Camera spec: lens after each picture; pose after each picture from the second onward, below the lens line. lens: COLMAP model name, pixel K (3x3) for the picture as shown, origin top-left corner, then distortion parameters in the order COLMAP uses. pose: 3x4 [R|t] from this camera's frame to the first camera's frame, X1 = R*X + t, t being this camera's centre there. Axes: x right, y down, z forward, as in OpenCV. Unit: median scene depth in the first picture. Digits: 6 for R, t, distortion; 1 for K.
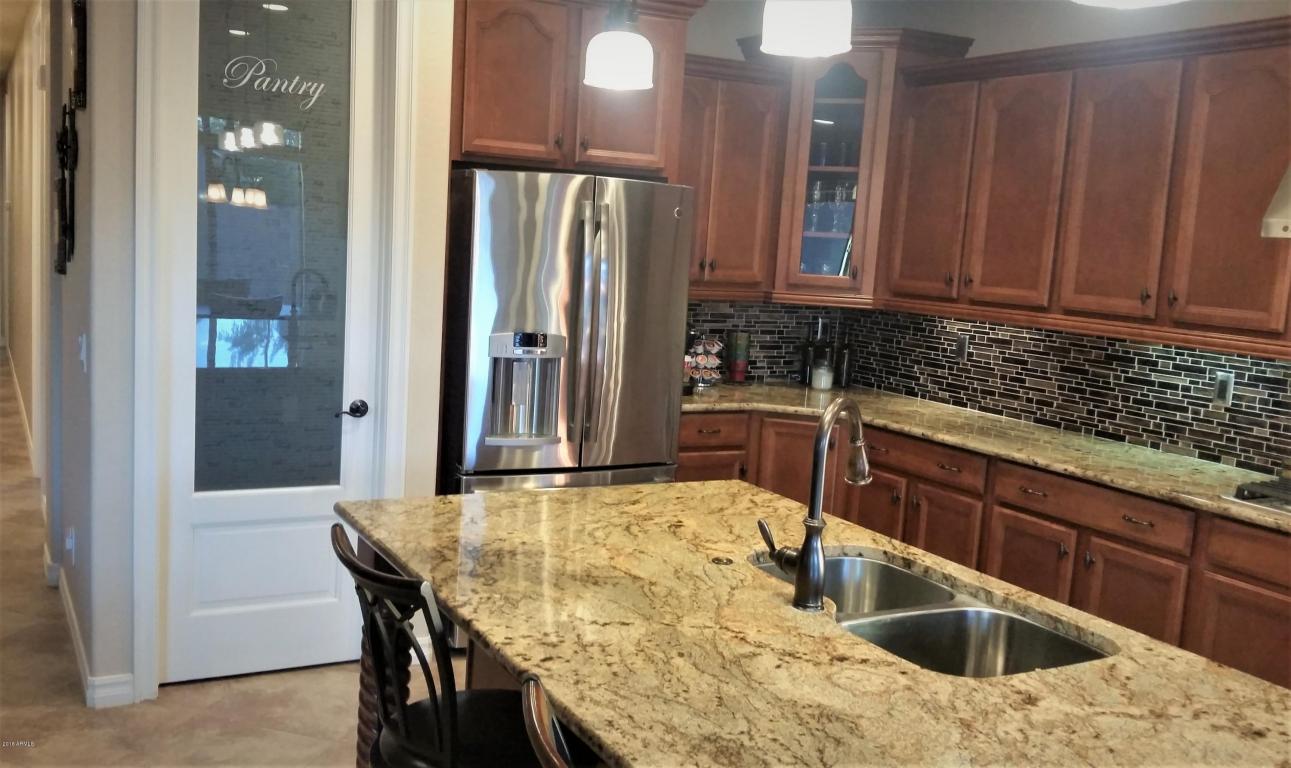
lens RADIAL K [[1166.4, 0, 607.6], [0, 1166.4, 385.4], [0, 0, 1]] dist [0.210486, -0.507614]
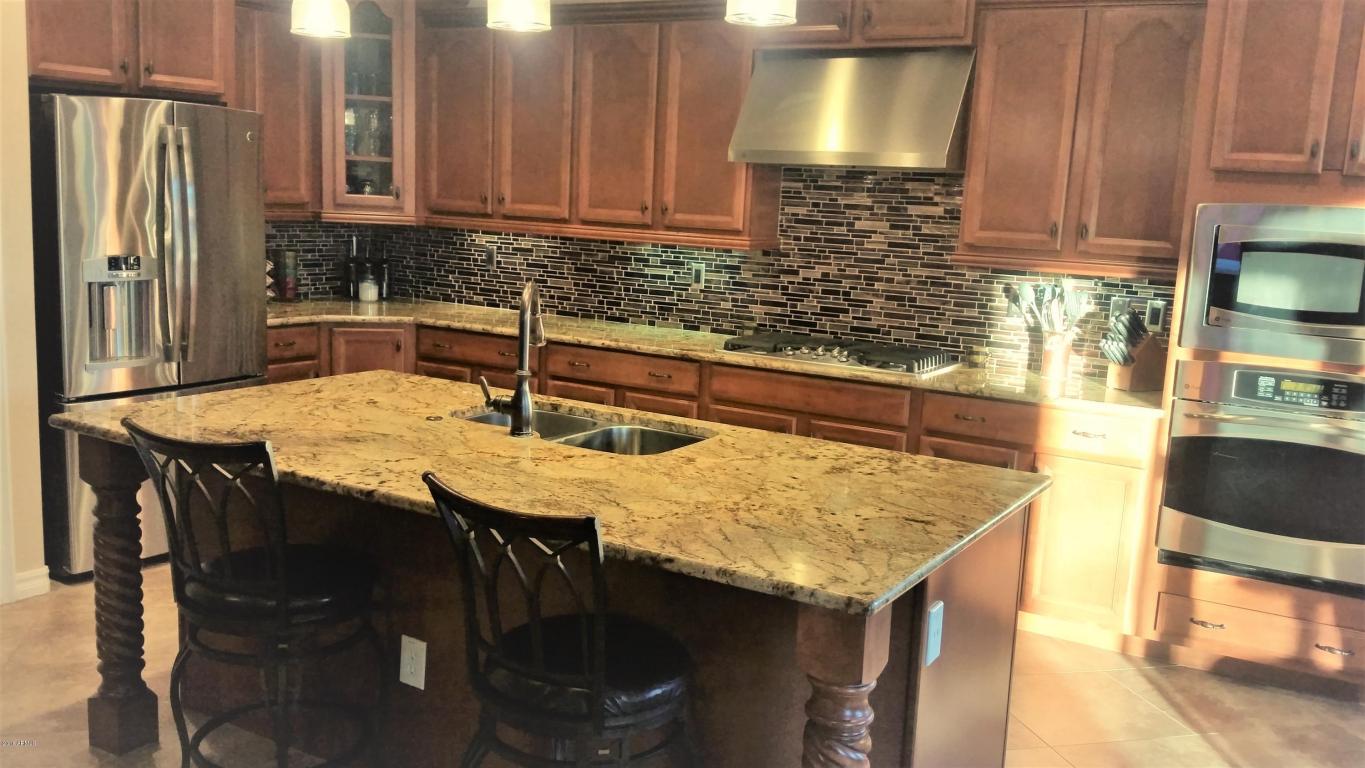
lens RADIAL K [[1198.1, 0, 682.5], [0, 1198.1, 384.0], [0, 0, 1]] dist [0.161285, -0.398666]
pose [[0.852496, -0.100867, 0.512909, -0.196920], [0.070998, 0.994456, 0.077563, 0.017199], [-0.517889, -0.029707, 0.854932, -0.150215]]
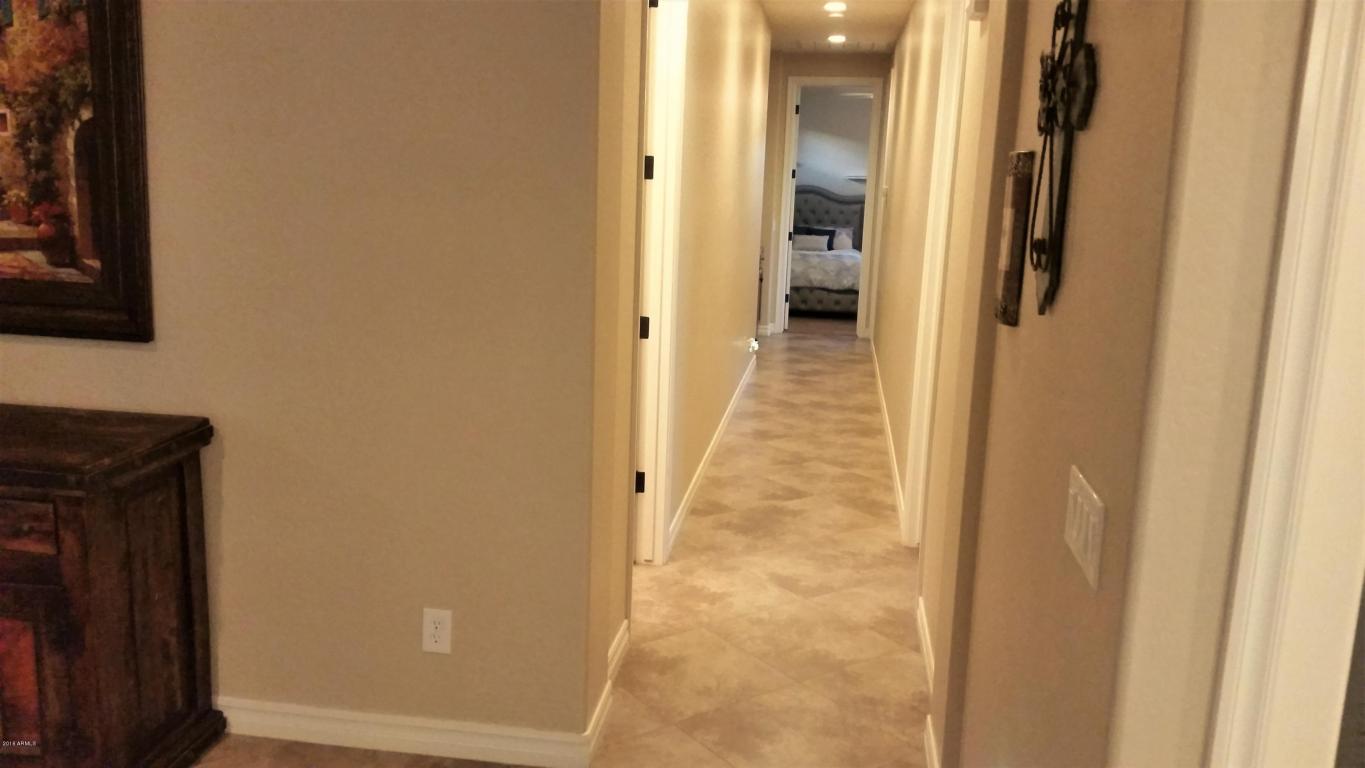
lens RADIAL K [[1104.0, 0, 682.5], [0, 1104.0, 384.0], [0, 0, 1]] dist [0.140464, -0.282499]
pose [[0.809148, 0.080931, -0.582005, -0.279818], [-0.065671, 0.996720, 0.047298, -0.082246], [0.583924, -0.000051, 0.811808, 0.496063]]
